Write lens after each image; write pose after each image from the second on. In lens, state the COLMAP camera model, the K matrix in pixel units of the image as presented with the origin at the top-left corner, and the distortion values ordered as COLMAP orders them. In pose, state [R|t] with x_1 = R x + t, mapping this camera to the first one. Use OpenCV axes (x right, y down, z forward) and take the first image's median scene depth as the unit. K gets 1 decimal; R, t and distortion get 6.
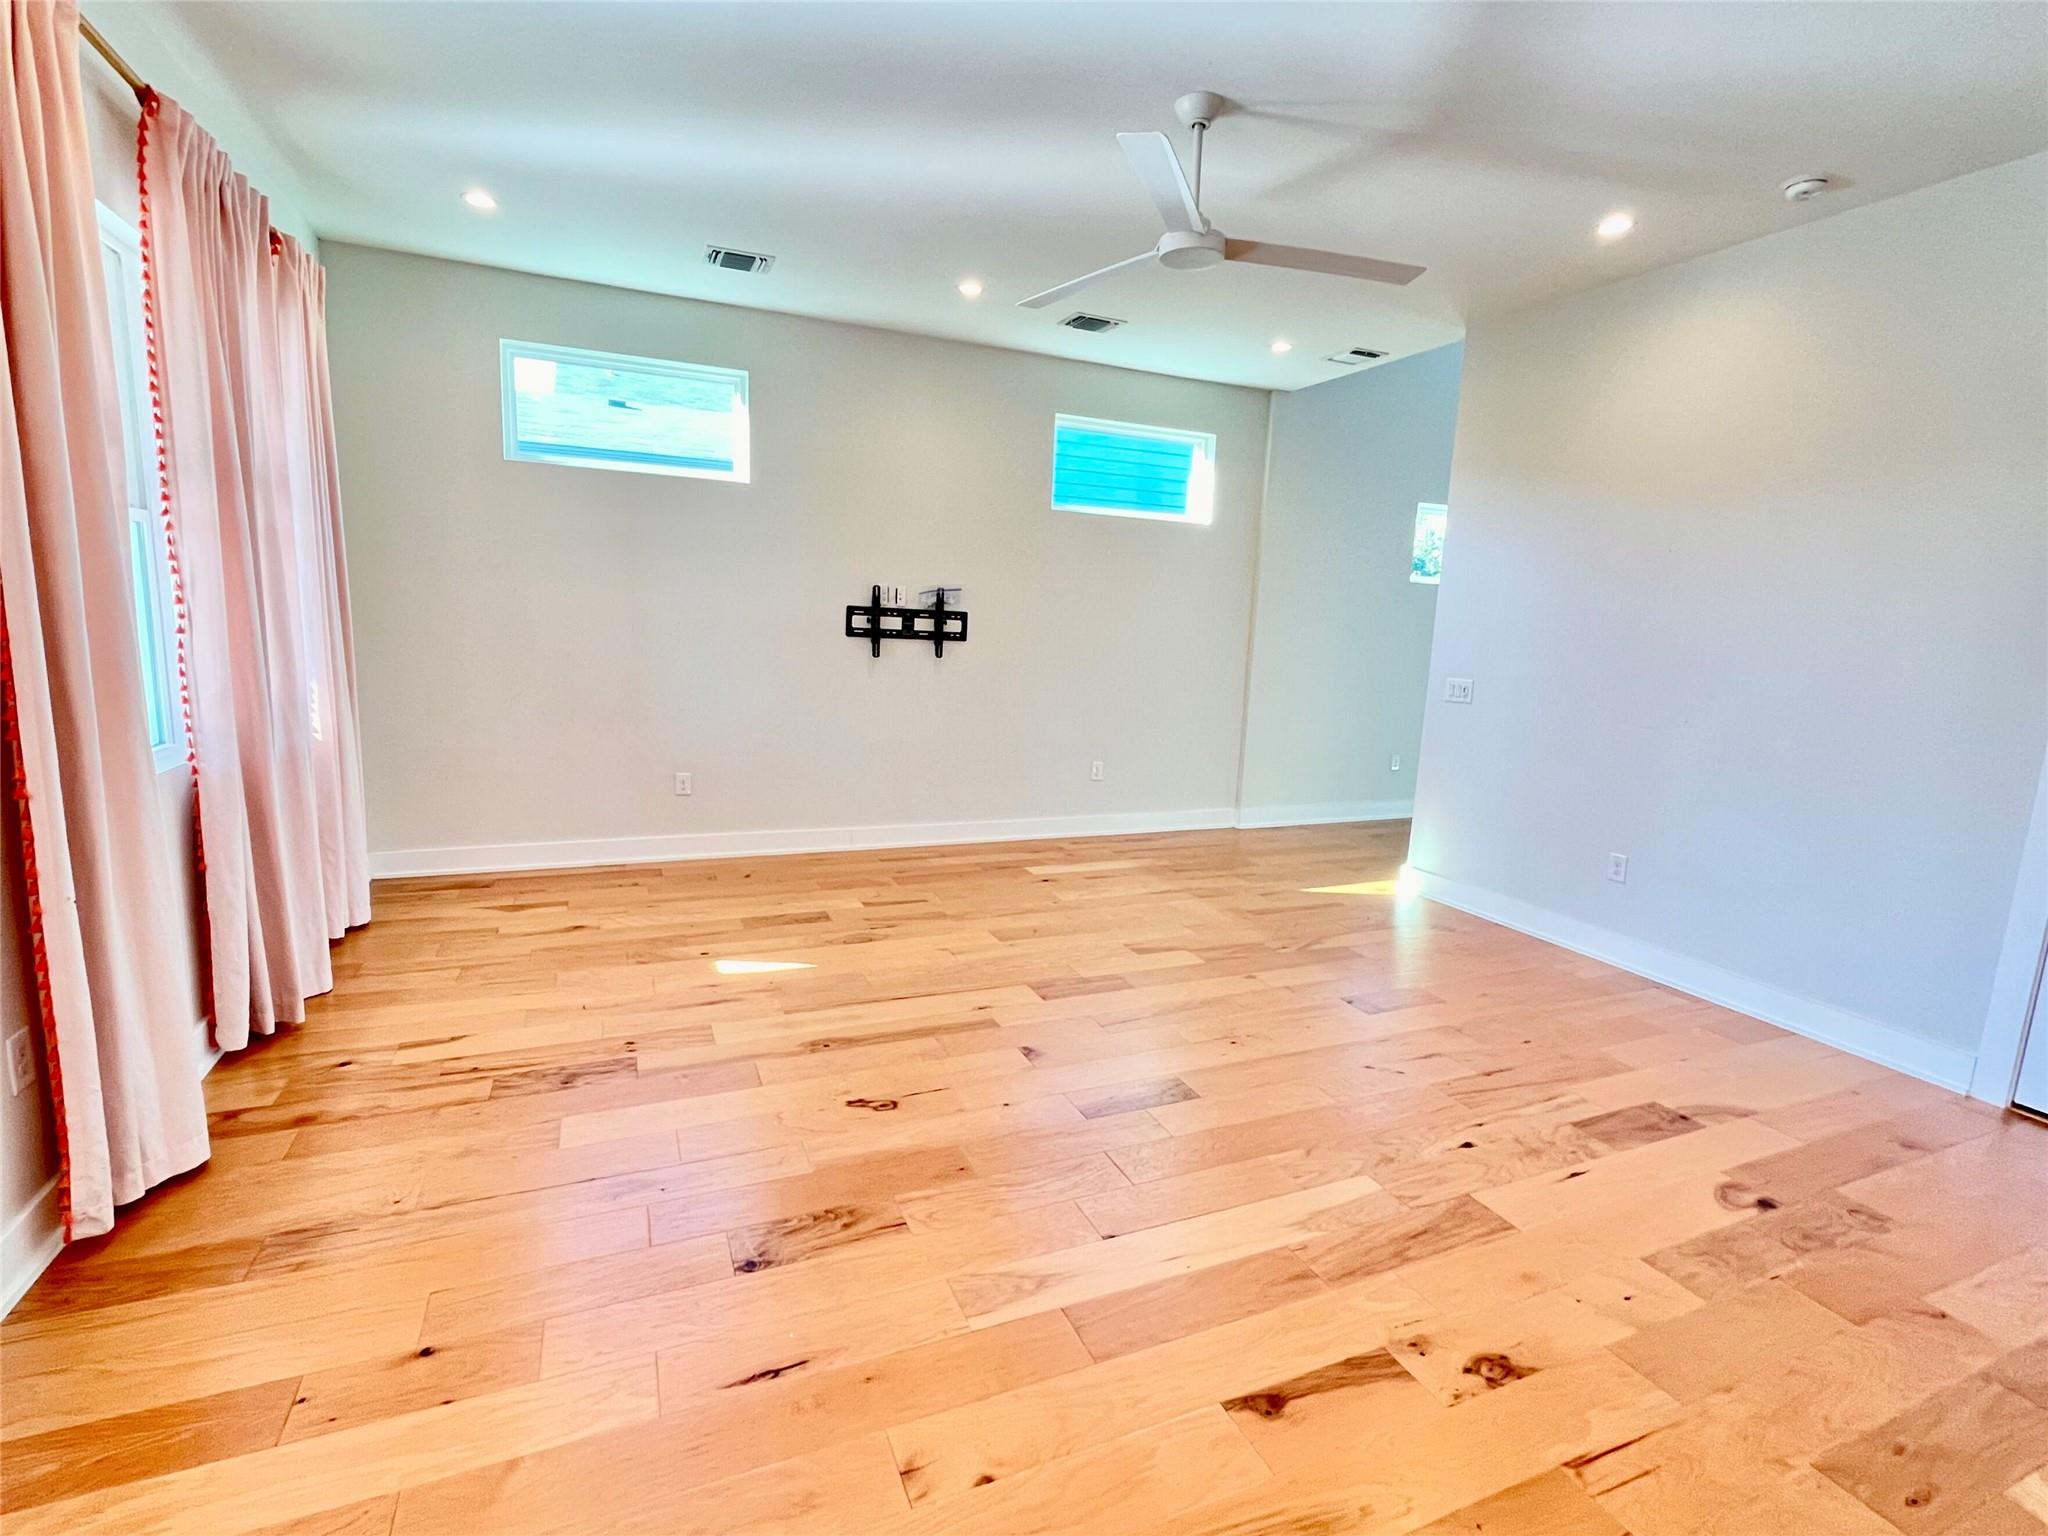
lens RADIAL K [[952.4, 0, 1022.8], [0, 952.4, 766.4], [0, 0, 1]] dist [-0.003595, -0.001284]
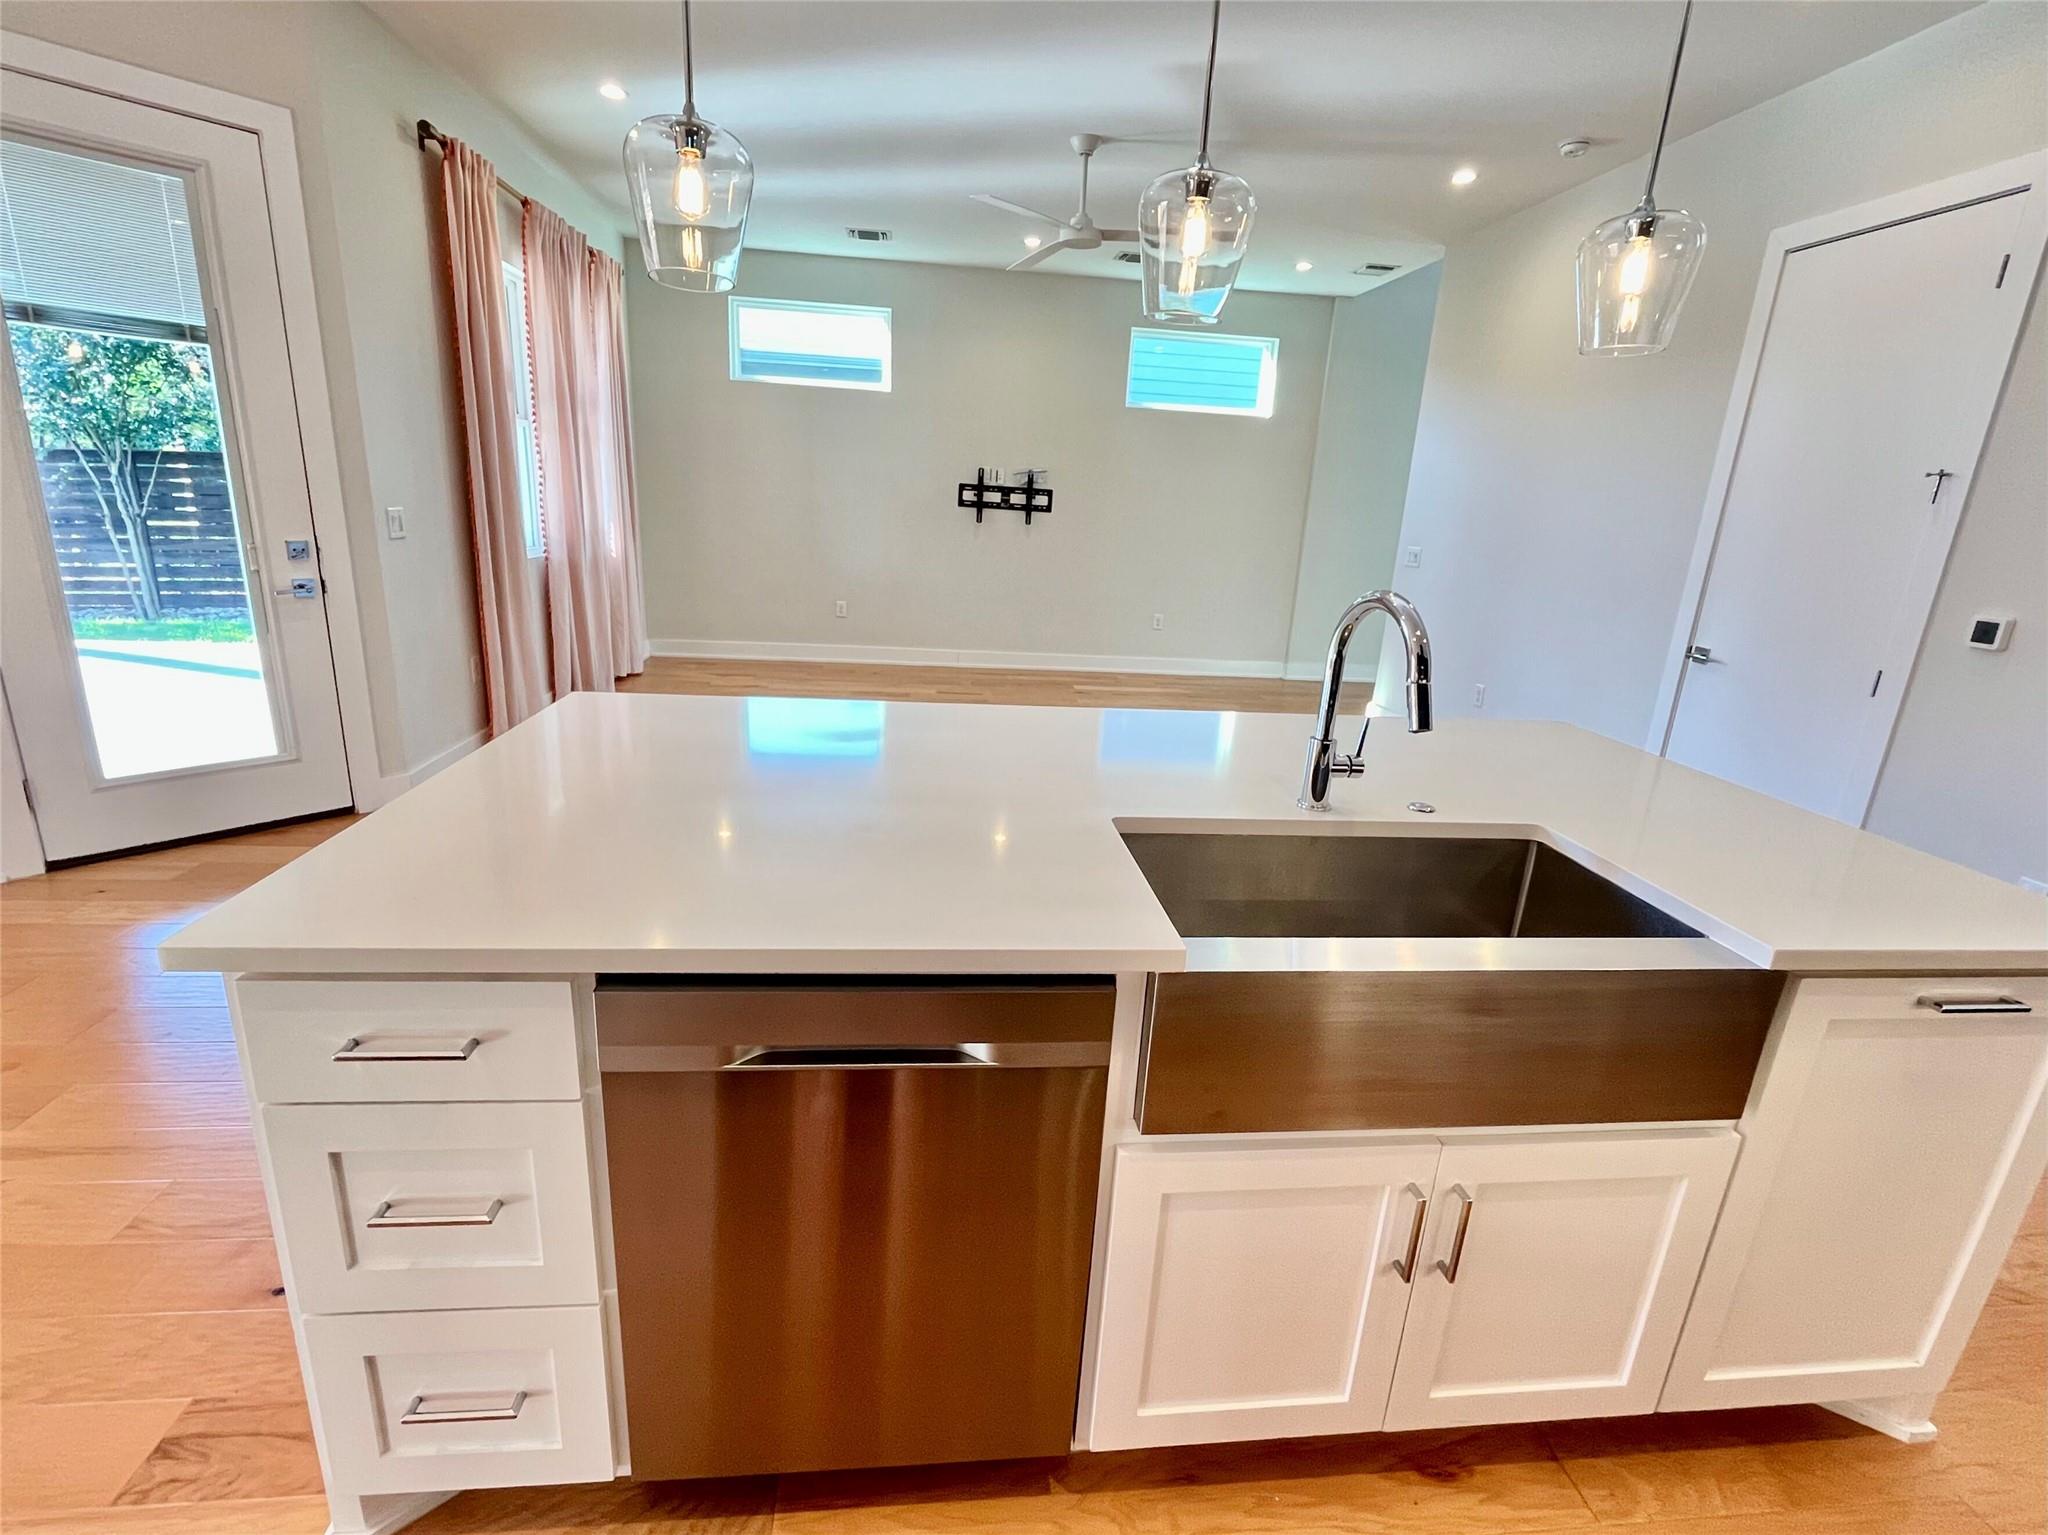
lens RADIAL K [[952.4, 0, 1018.9], [0, 952.4, 765.4], [0, 0, 1]] dist [-0.003595, -0.001284]
pose [[0.955775, 0.090284, -0.279897, 0.309652], [-0.060878, 0.991836, 0.112048, 0.071952], [0.287728, -0.090053, 0.953469, -0.301099]]
